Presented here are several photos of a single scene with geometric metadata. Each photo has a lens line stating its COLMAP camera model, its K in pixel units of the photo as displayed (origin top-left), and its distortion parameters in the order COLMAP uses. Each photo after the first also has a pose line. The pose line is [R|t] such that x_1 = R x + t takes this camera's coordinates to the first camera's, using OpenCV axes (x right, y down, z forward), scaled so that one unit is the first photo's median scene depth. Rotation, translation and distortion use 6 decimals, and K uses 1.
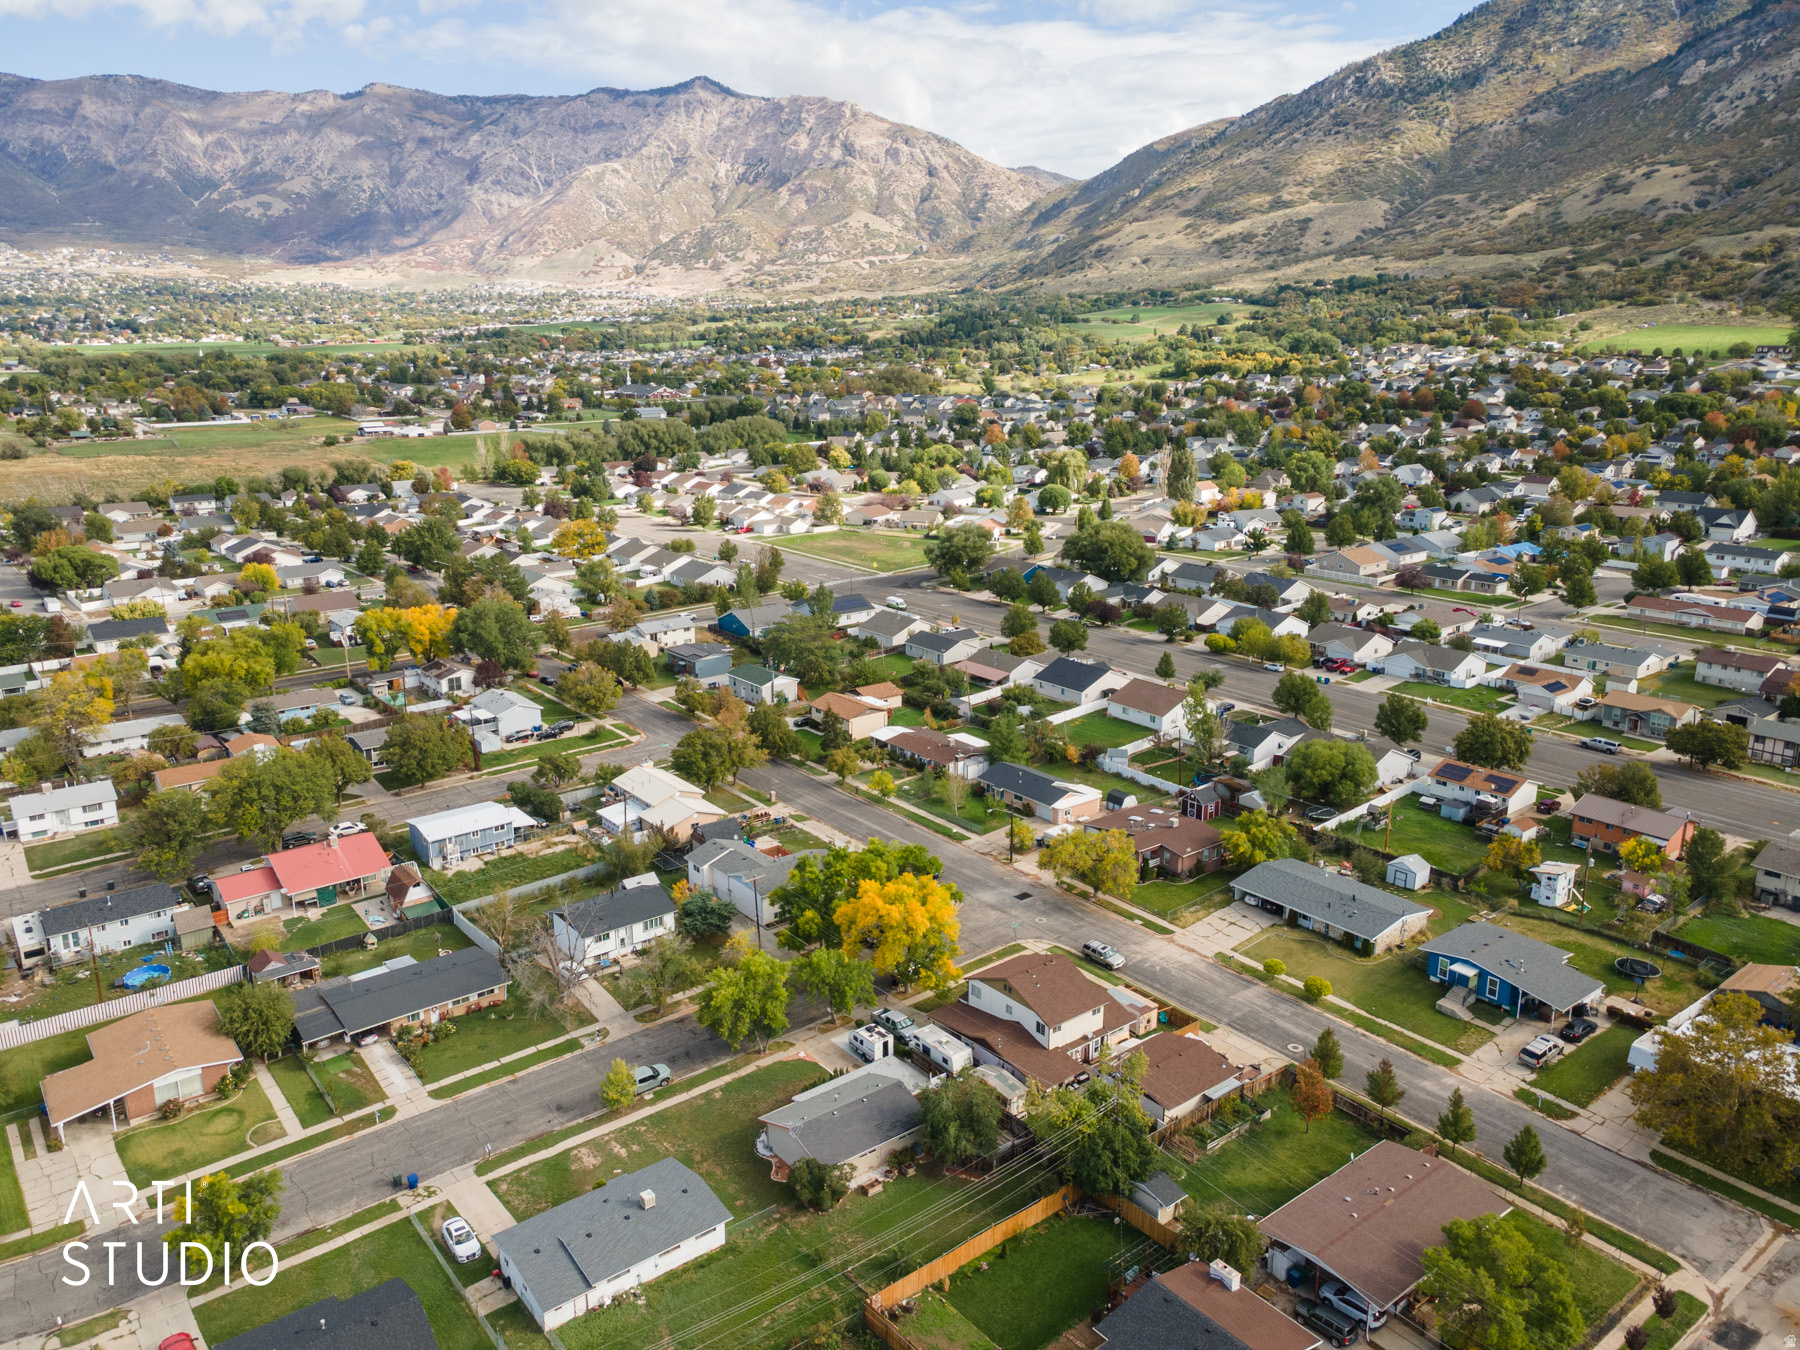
lens RADIAL K [[1314.3, 0, 879.4], [0, 1314.3, 652.9], [0, 0, 1]] dist [0.027311, 0.072341]
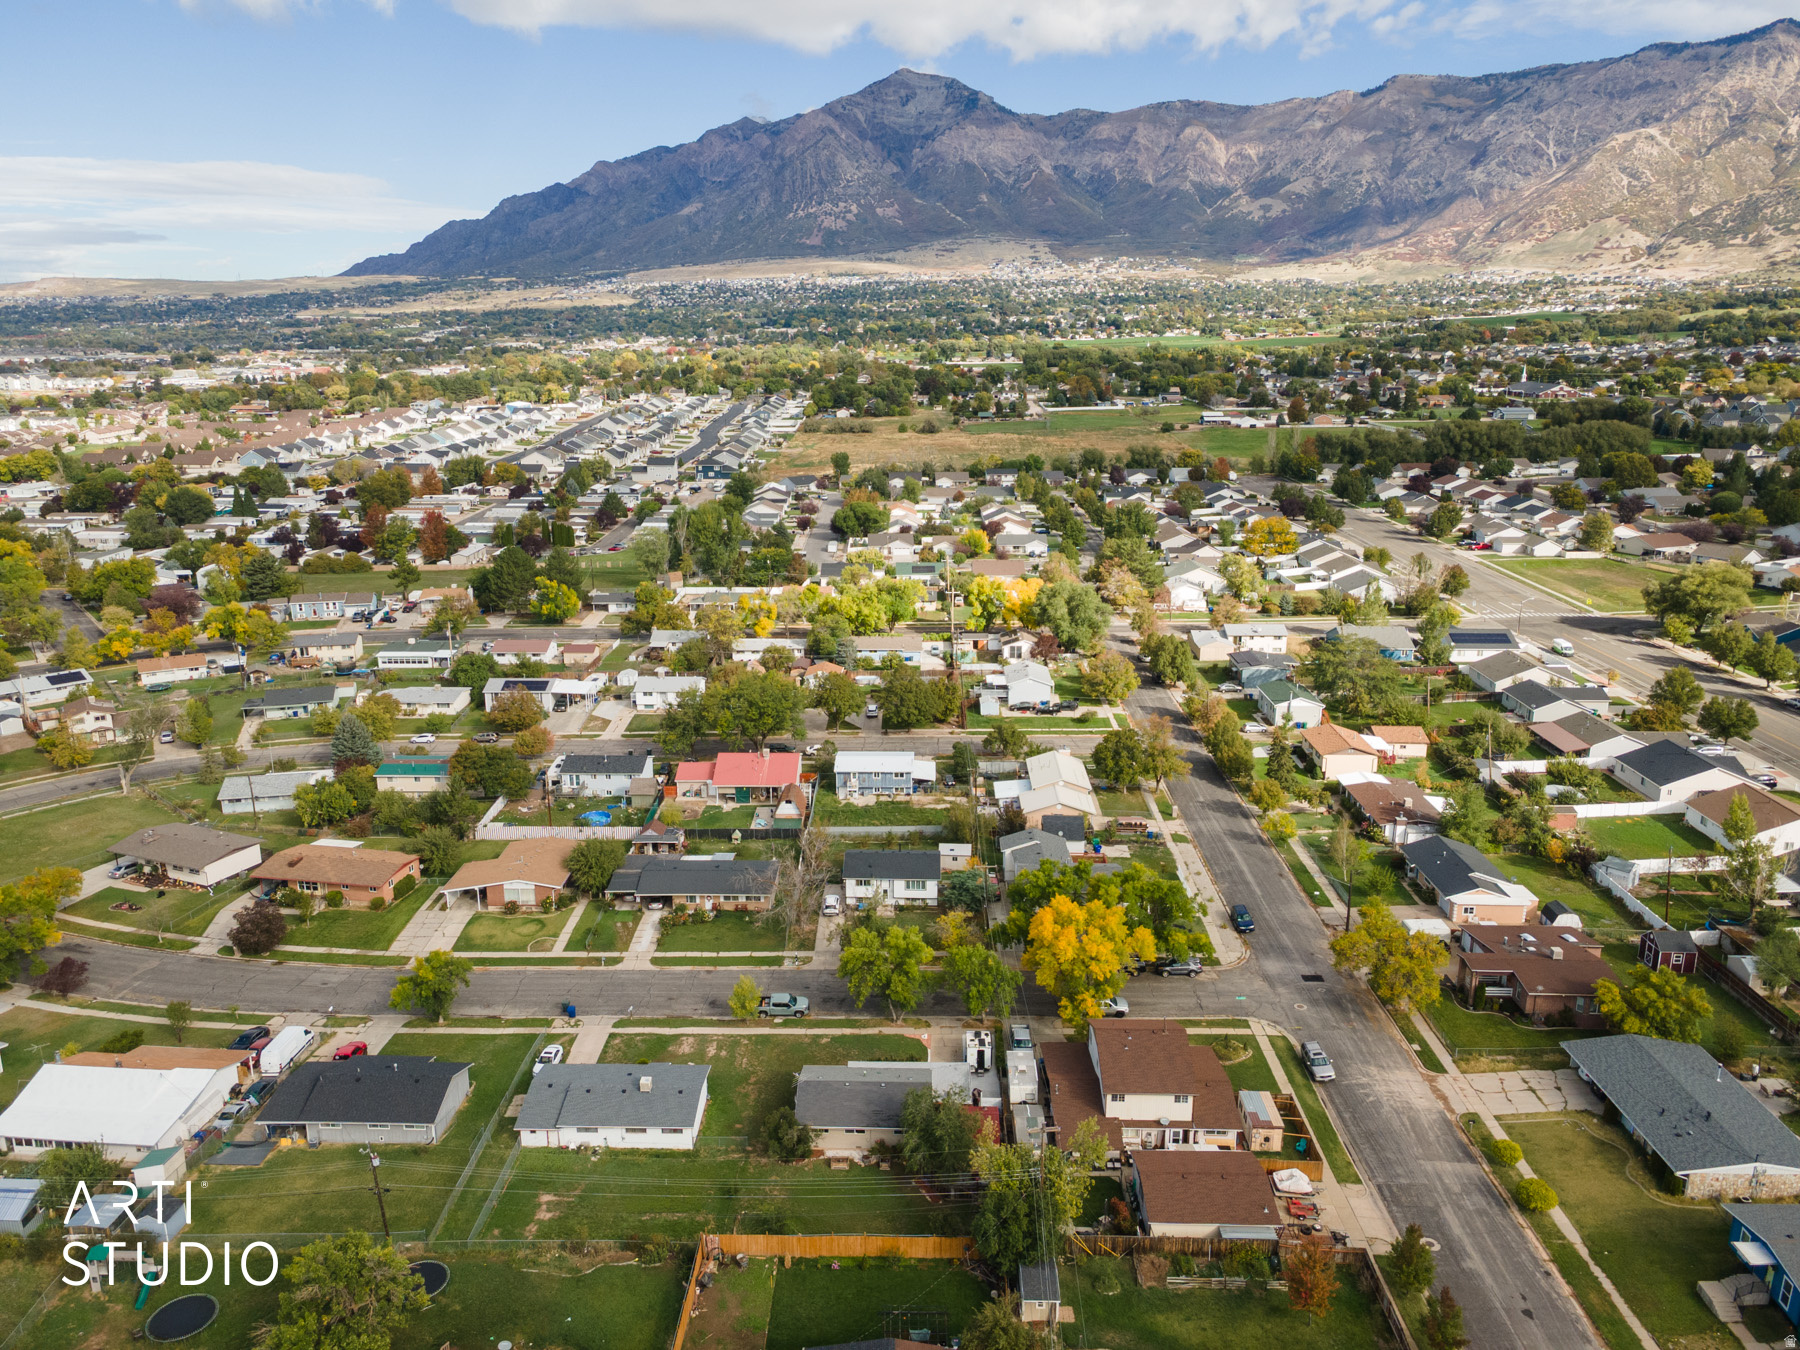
lens RADIAL K [[1311.1, 0, 886.0], [0, 1311.1, 666.6], [0, 0, 1]] dist [0.047883, -0.001237]
pose [[0.774464, 0.163525, -0.611118, 0.311243], [-0.154468, 0.985656, 0.067988, -0.025833], [0.613470, 0.041744, 0.788614, 0.107803]]
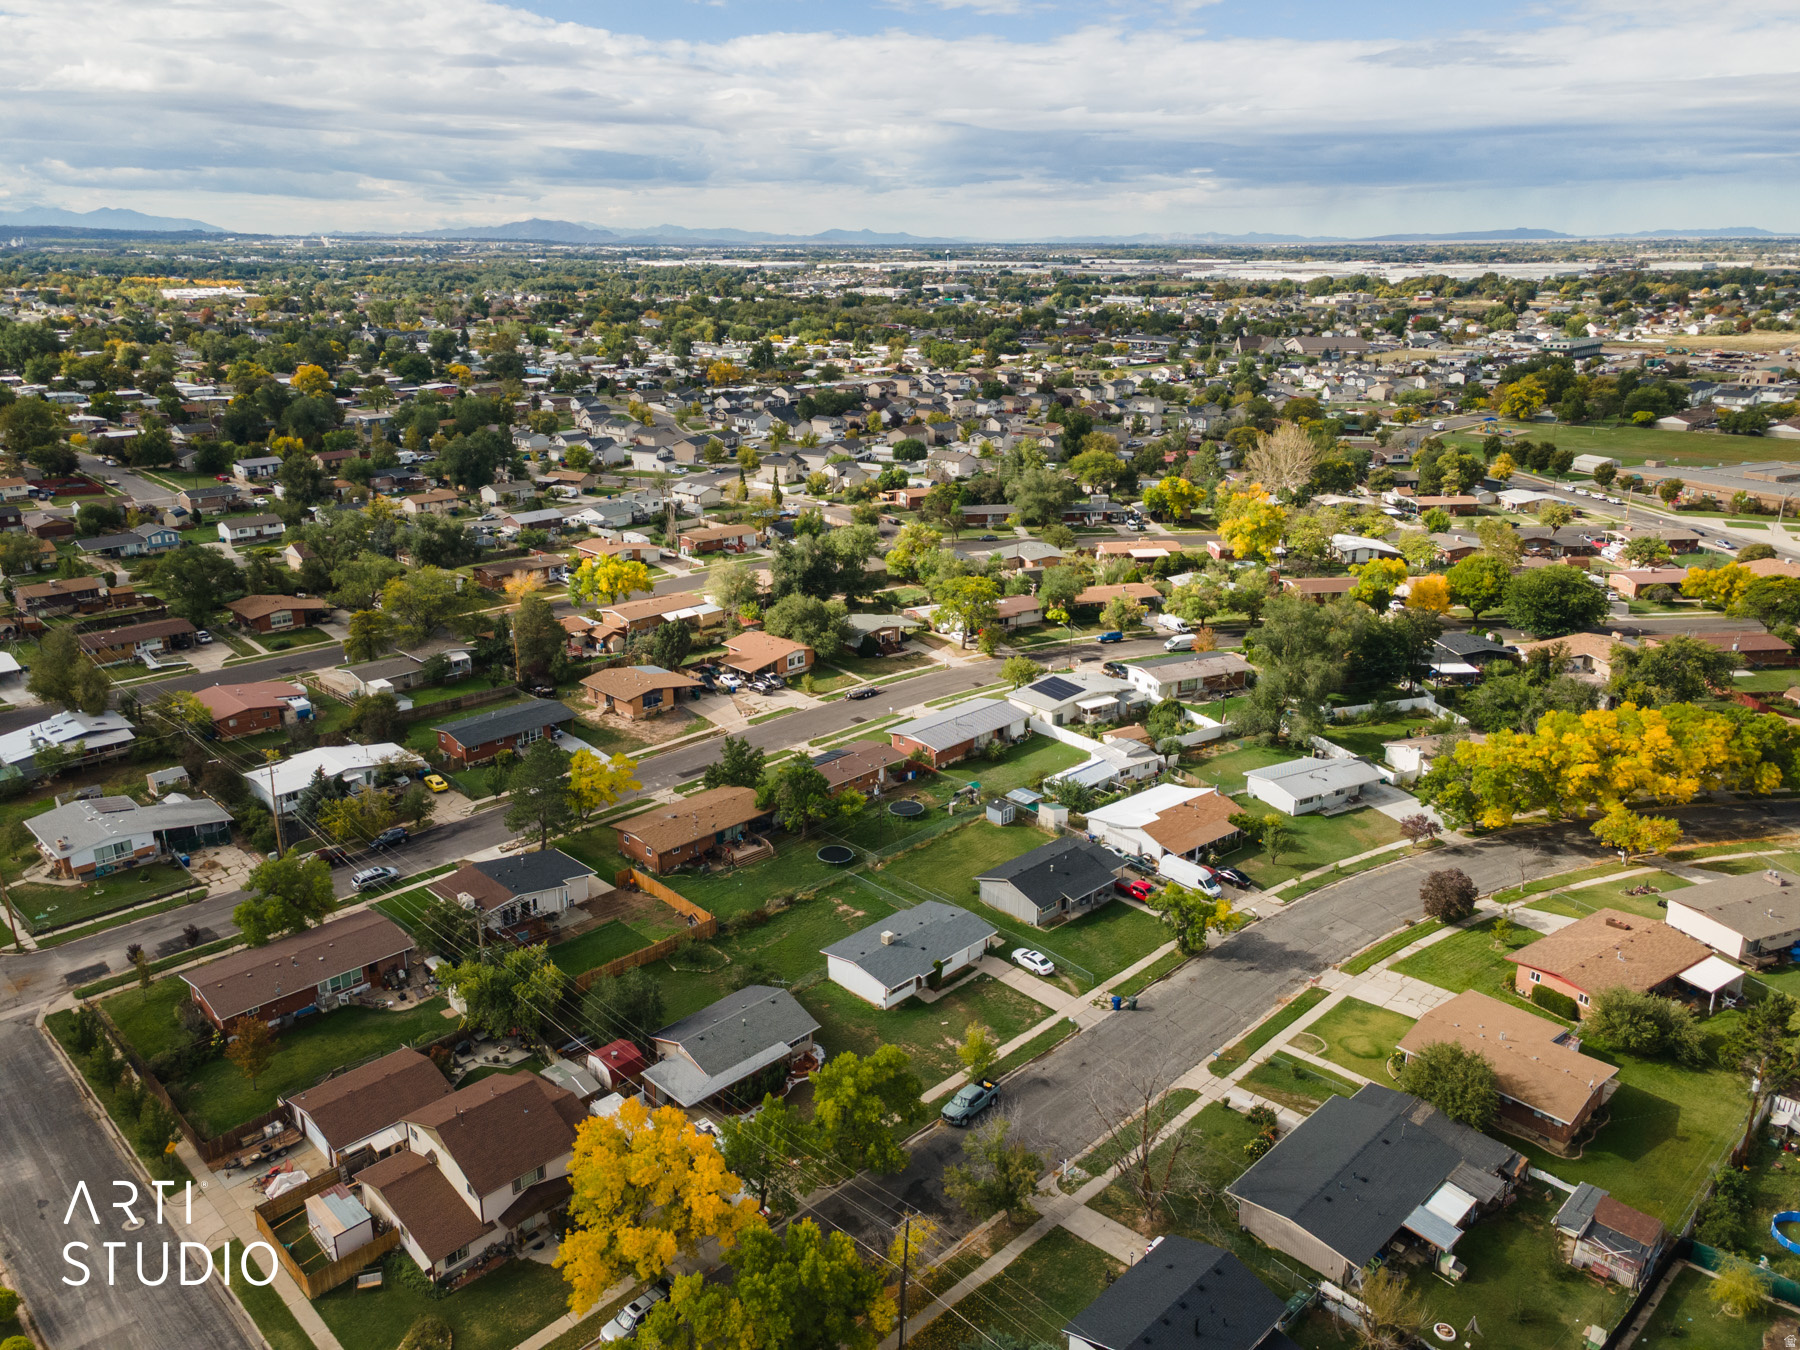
lens RADIAL K [[1298.7, 0, 867.8], [0, 1298.7, 679.7], [0, 0, 1]] dist [0.065386, 0.002292]
pose [[-0.994188, 0.046475, -0.097109, -0.024090], [-0.013327, 0.841951, 0.539389, -0.236506], [0.106829, 0.537549, -0.836438, 0.959549]]
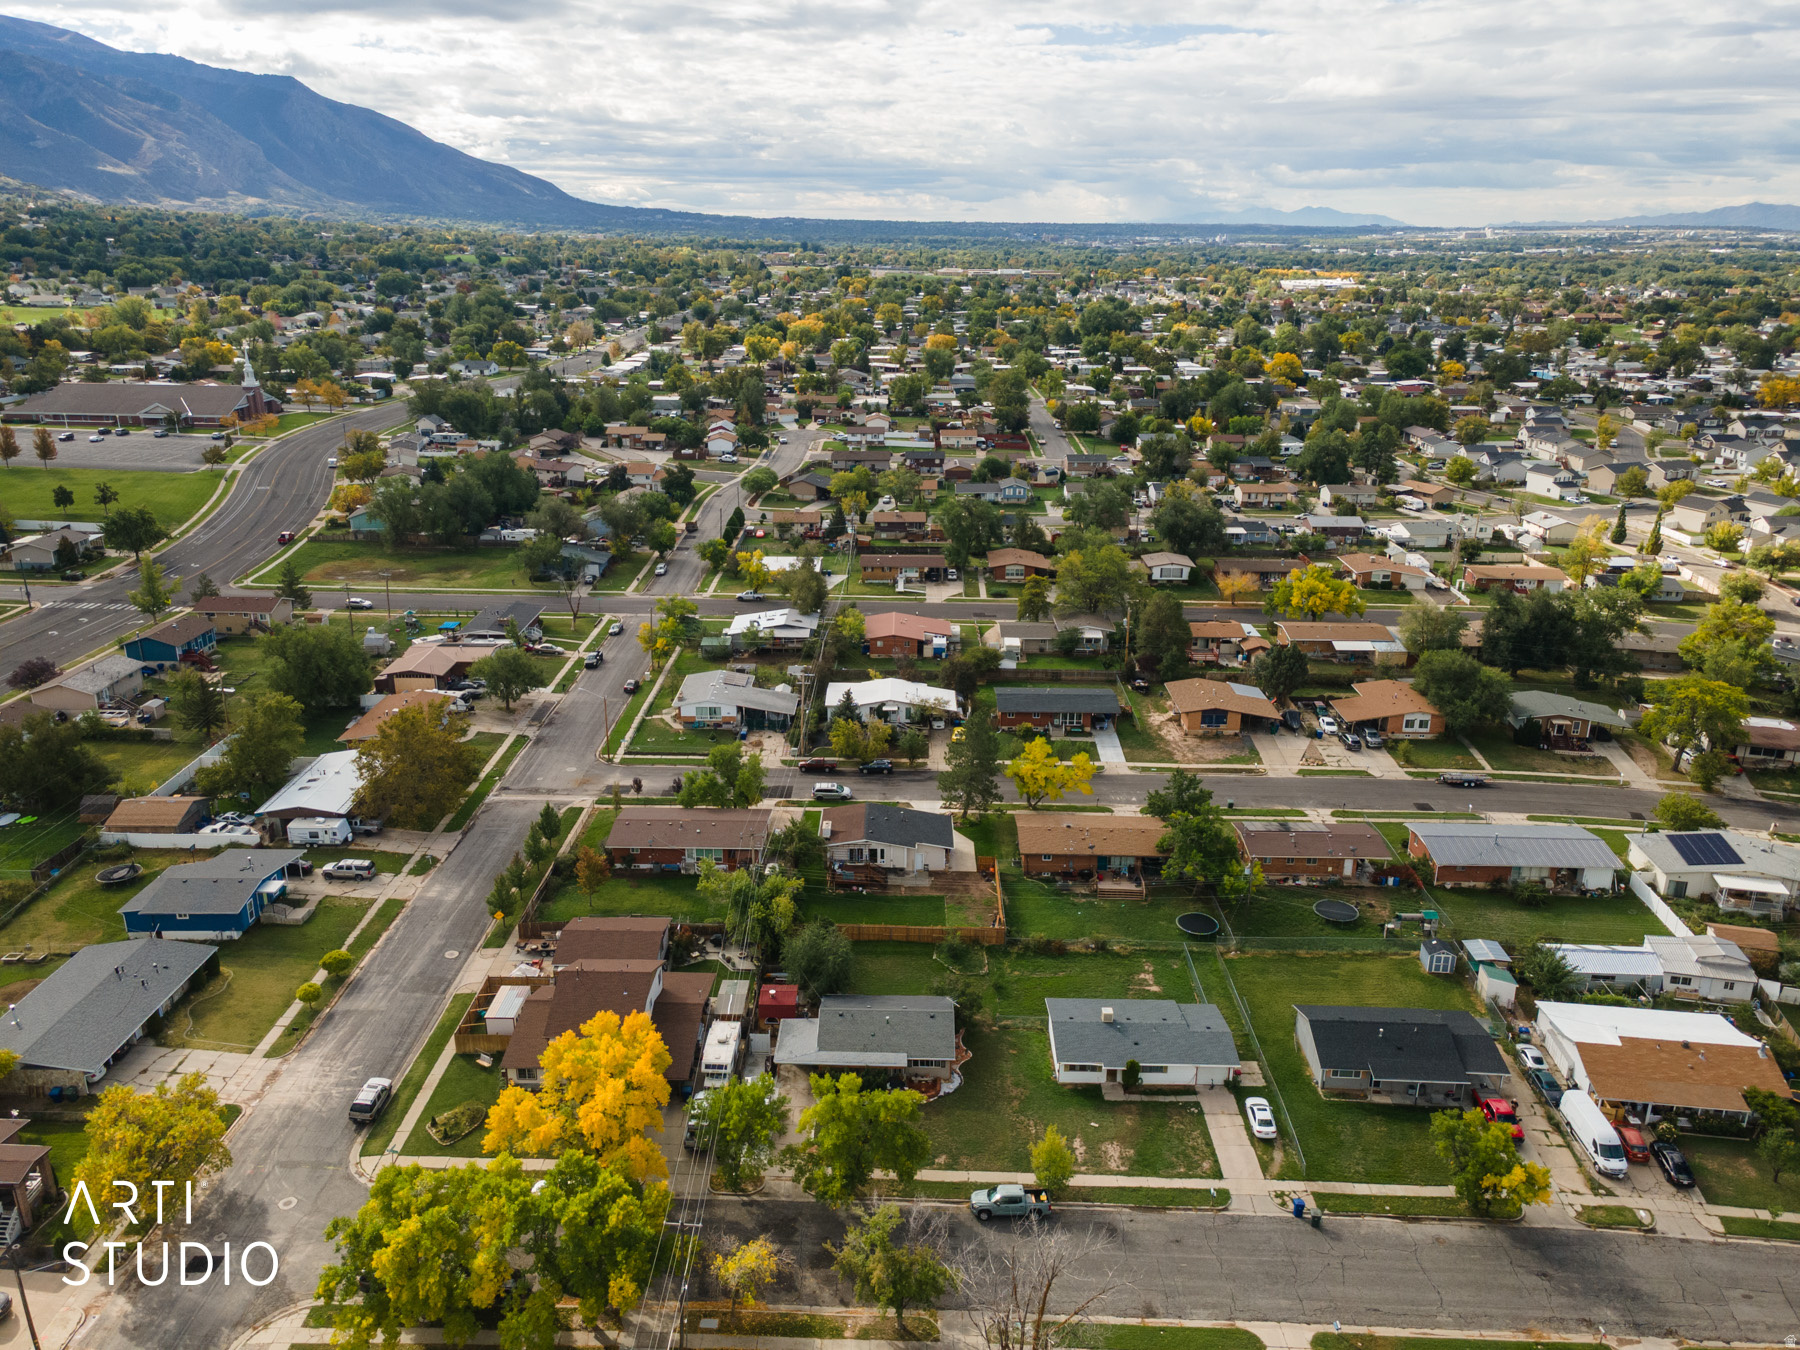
lens RADIAL K [[1311.1, 0, 886.0], [0, 1311.1, 666.6], [0, 0, 1]] dist [0.047883, -0.001237]
pose [[-0.778406, -0.195313, 0.596604, -0.323791], [0.152262, 0.863249, 0.481267, -0.210332], [-0.609016, 0.465461, -0.642220, 0.855574]]
